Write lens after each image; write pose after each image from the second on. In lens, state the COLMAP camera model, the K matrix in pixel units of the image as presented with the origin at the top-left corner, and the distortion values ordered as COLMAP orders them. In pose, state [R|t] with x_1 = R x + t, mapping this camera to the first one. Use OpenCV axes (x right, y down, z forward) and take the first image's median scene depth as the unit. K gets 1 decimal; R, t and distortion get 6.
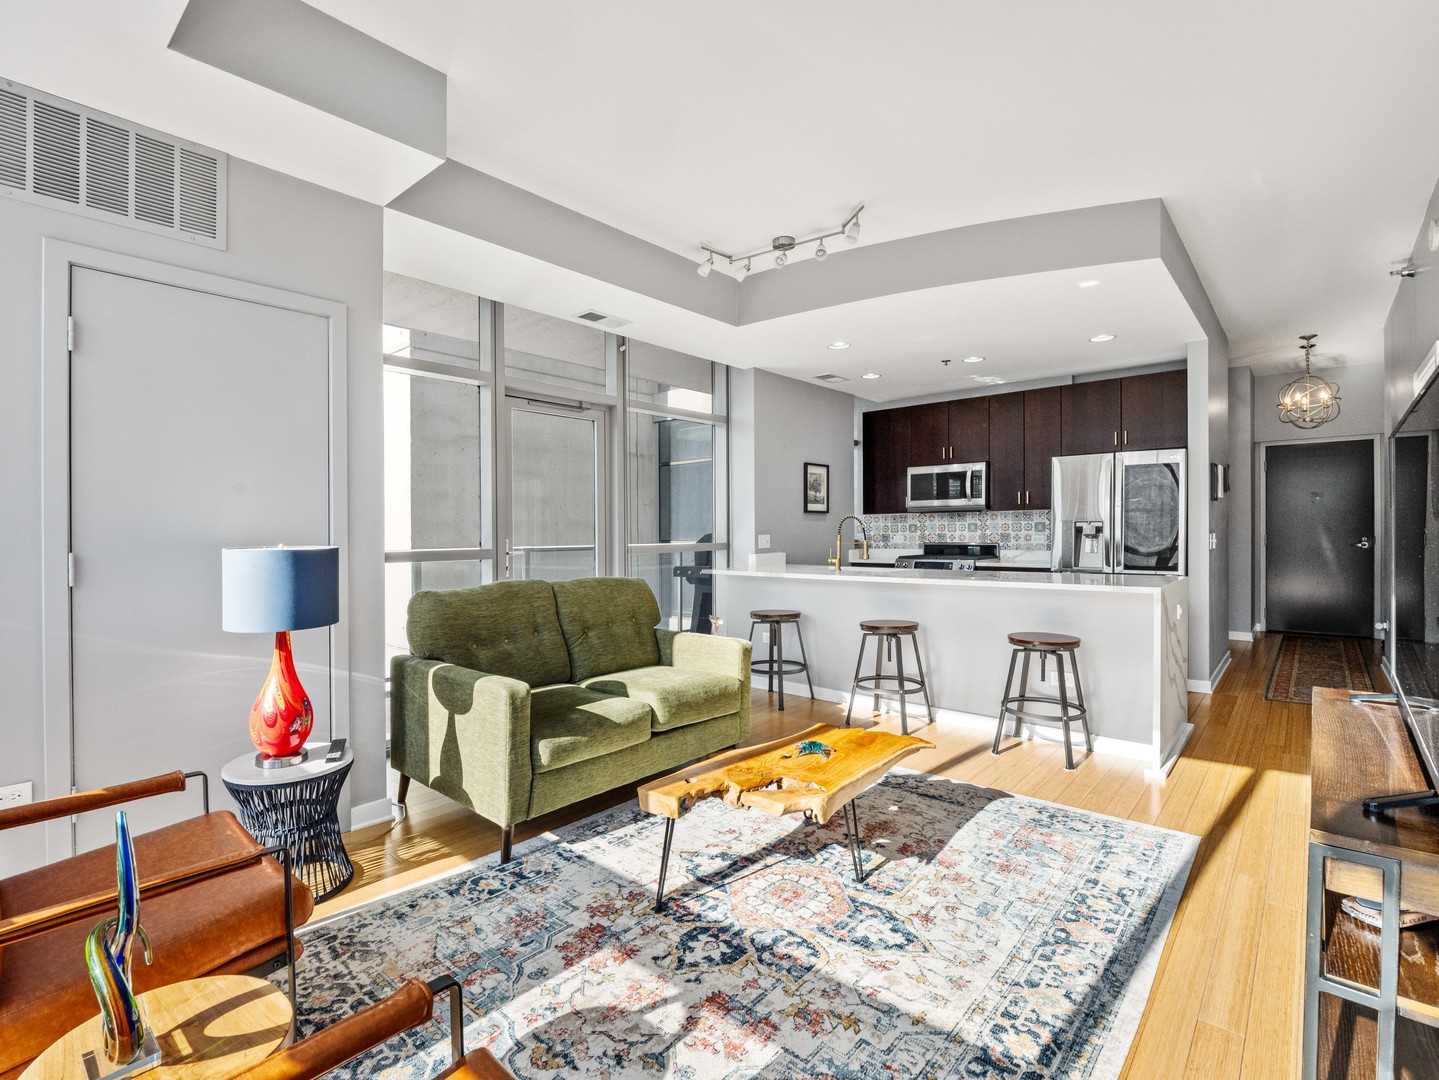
lens RADIAL K [[691.4, 0, 716.3], [0, 691.4, 537.2], [0, 0, 1]] dist [0.000283, -0.015687]
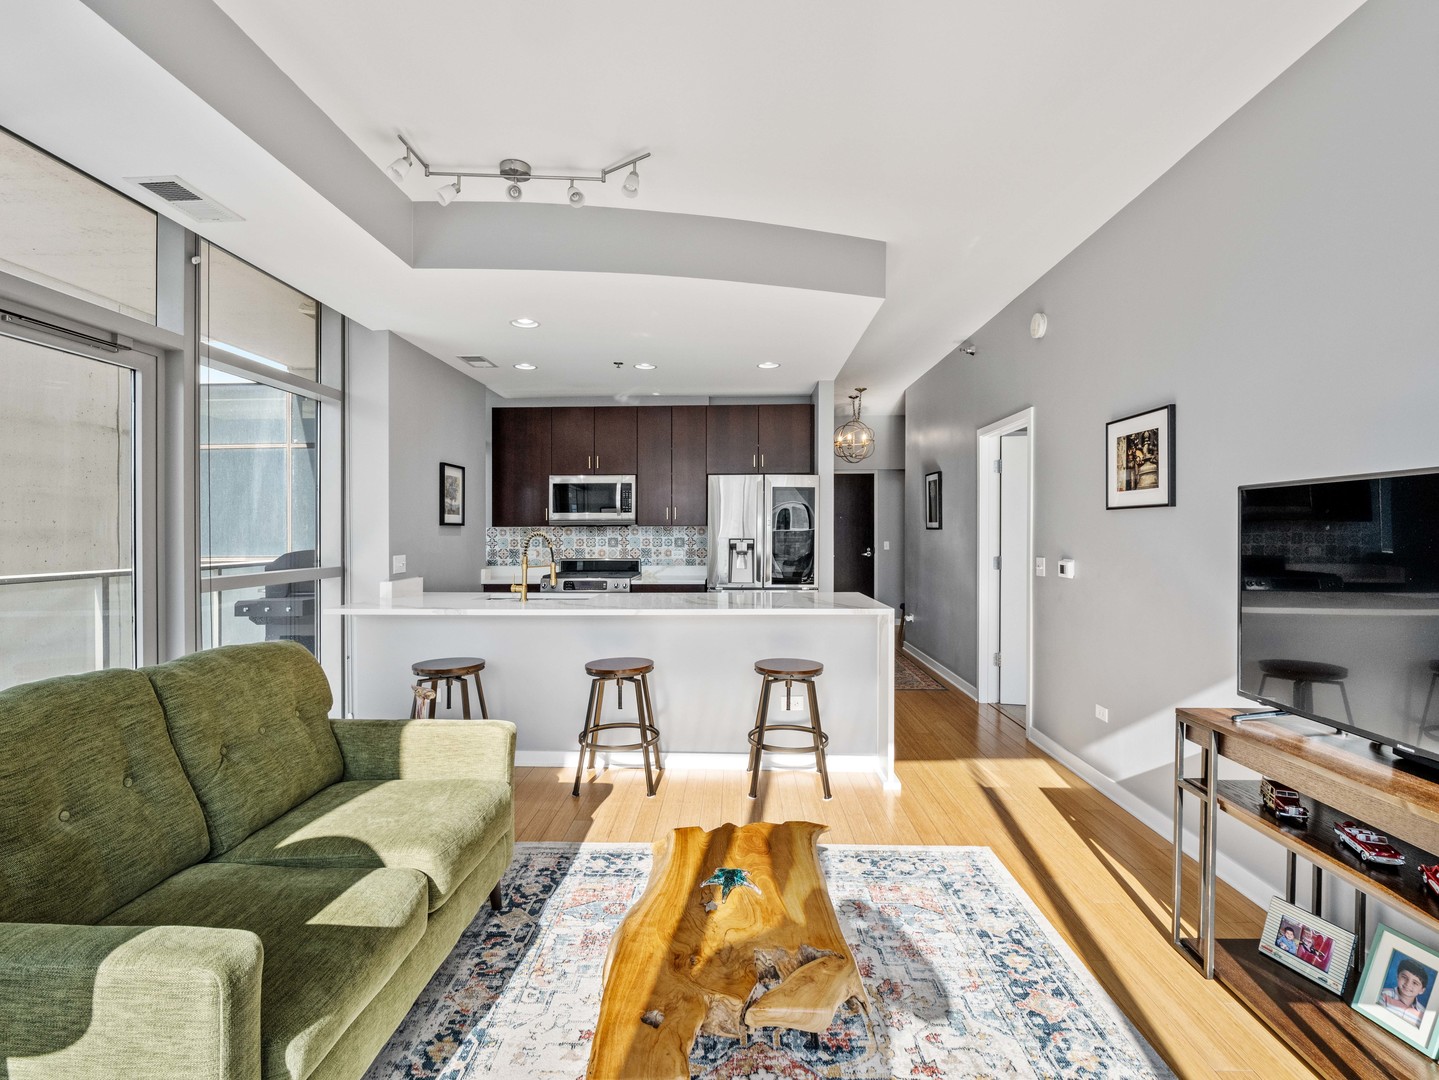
lens RADIAL K [[691.4, 0, 716.3], [0, 691.4, 537.2], [0, 0, 1]] dist [0.000283, -0.015687]
pose [[0.773767, 0.001839, 0.633468, -0.150884], [0.001513, 0.999988, -0.004751, -0.020432], [-0.633469, 0.004634, 0.773755, 0.215107]]
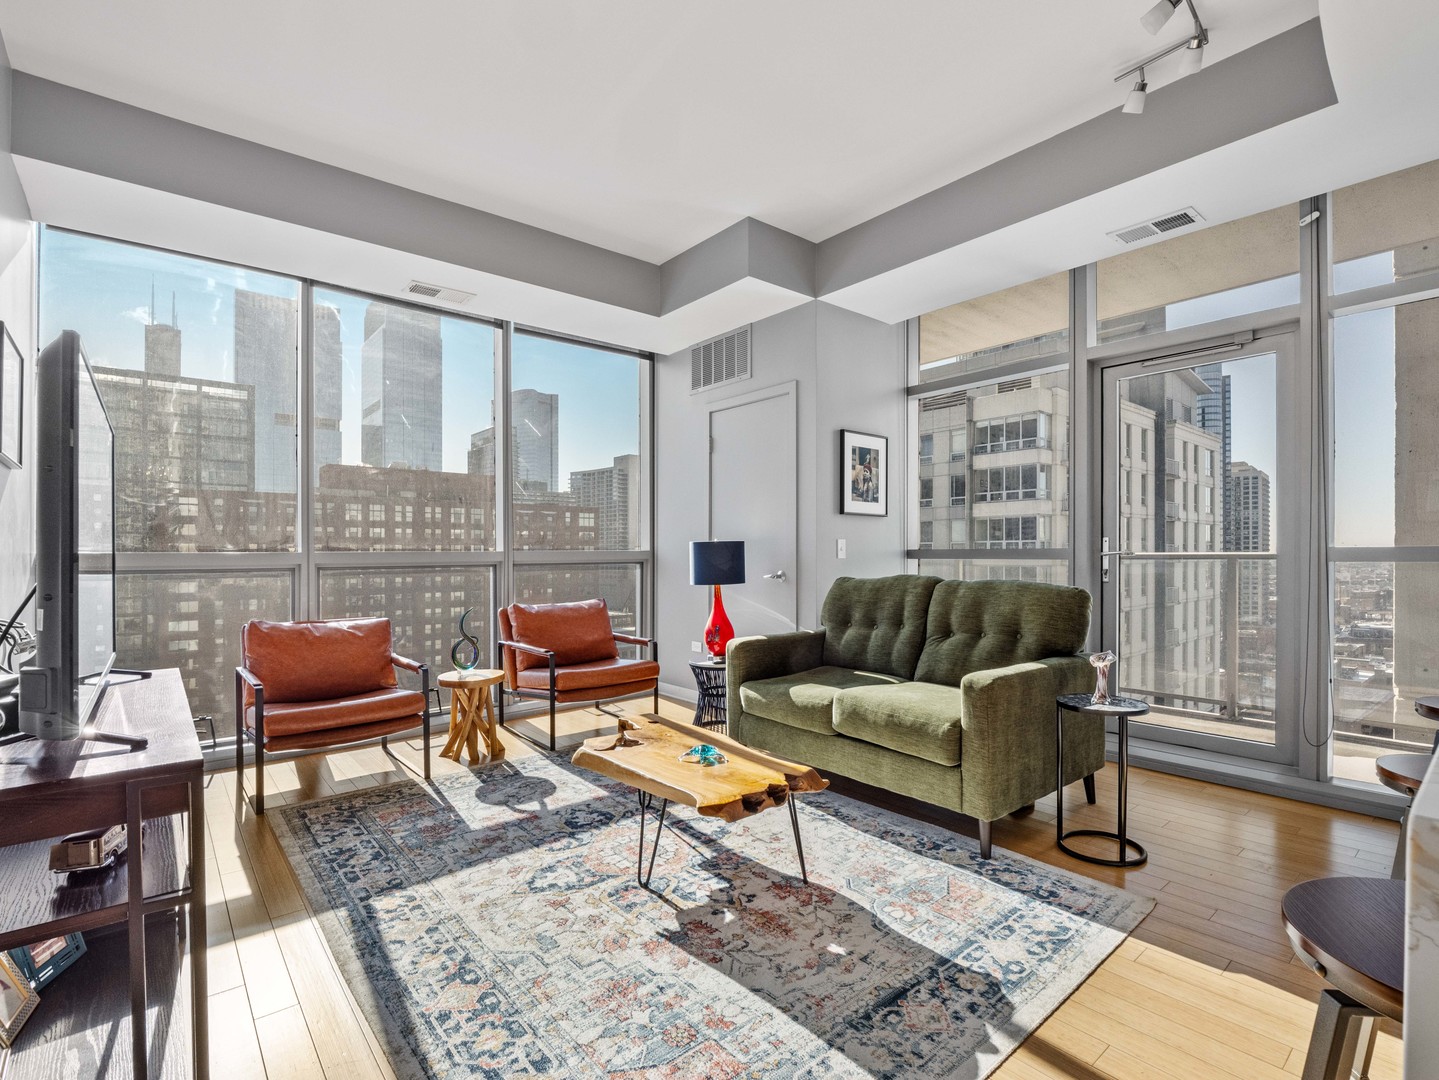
lens RADIAL K [[692.6, 0, 725.6], [0, 692.6, 547.3], [0, 0, 1]] dist [-0.012134, -0.000186]
pose [[-0.150378, -0.000201, -0.988629, 0.498019], [-0.002649, 0.999996, 0.000200, 0.012448], [0.988625, 0.002648, -0.150378, 0.549473]]
